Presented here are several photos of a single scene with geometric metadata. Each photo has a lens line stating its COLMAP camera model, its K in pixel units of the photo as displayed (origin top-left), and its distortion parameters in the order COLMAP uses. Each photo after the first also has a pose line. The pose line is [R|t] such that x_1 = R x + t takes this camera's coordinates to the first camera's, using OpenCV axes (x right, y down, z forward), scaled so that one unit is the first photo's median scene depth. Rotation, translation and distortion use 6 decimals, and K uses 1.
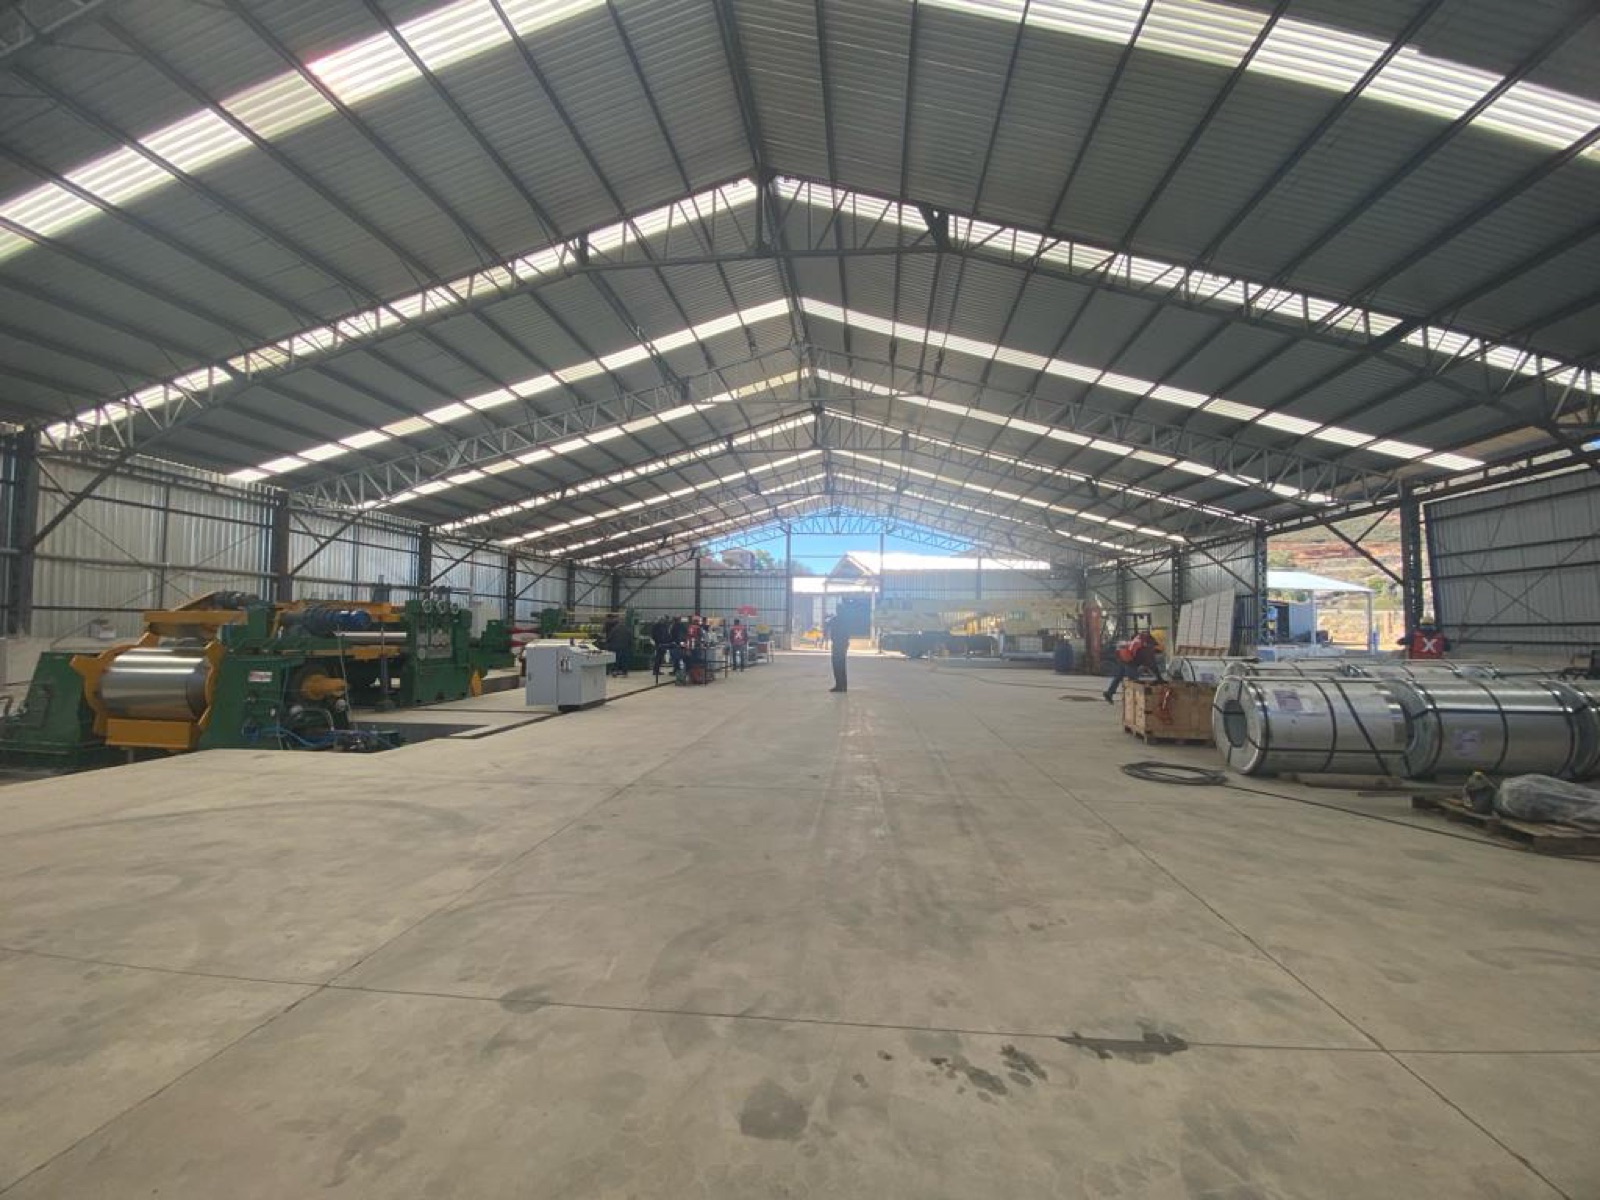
lens RADIAL K [[645.4, 0, 820.9], [0, 645.4, 601.3], [0, 0, 1]] dist [-0.011834, -0.008565]
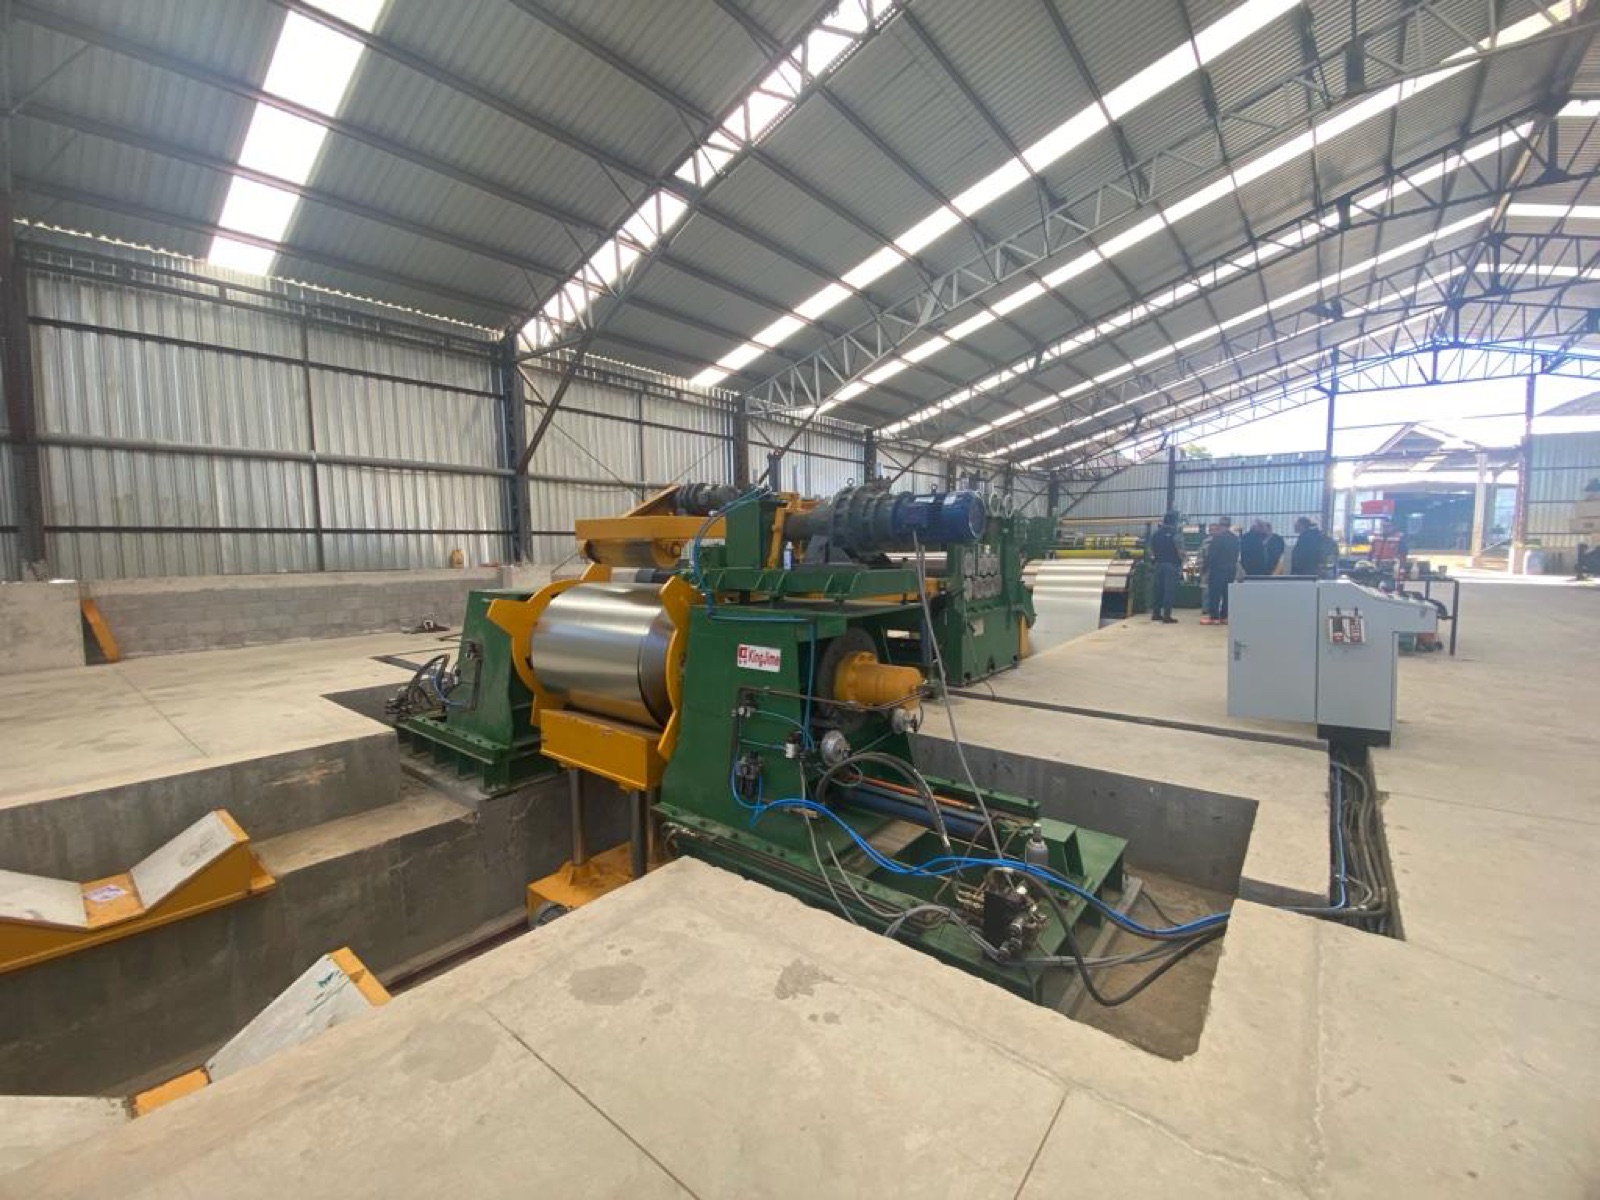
lens RADIAL K [[647.1, 0, 800.0], [0, 647.1, 600.0], [0, 0, 1]] dist [-0.000167, -0.000544]
pose [[0.822909, 0.026778, -0.567541, -0.262600], [0.044247, 0.992835, 0.111001, 0.013517], [0.566447, -0.116456, 0.815828, 0.284994]]
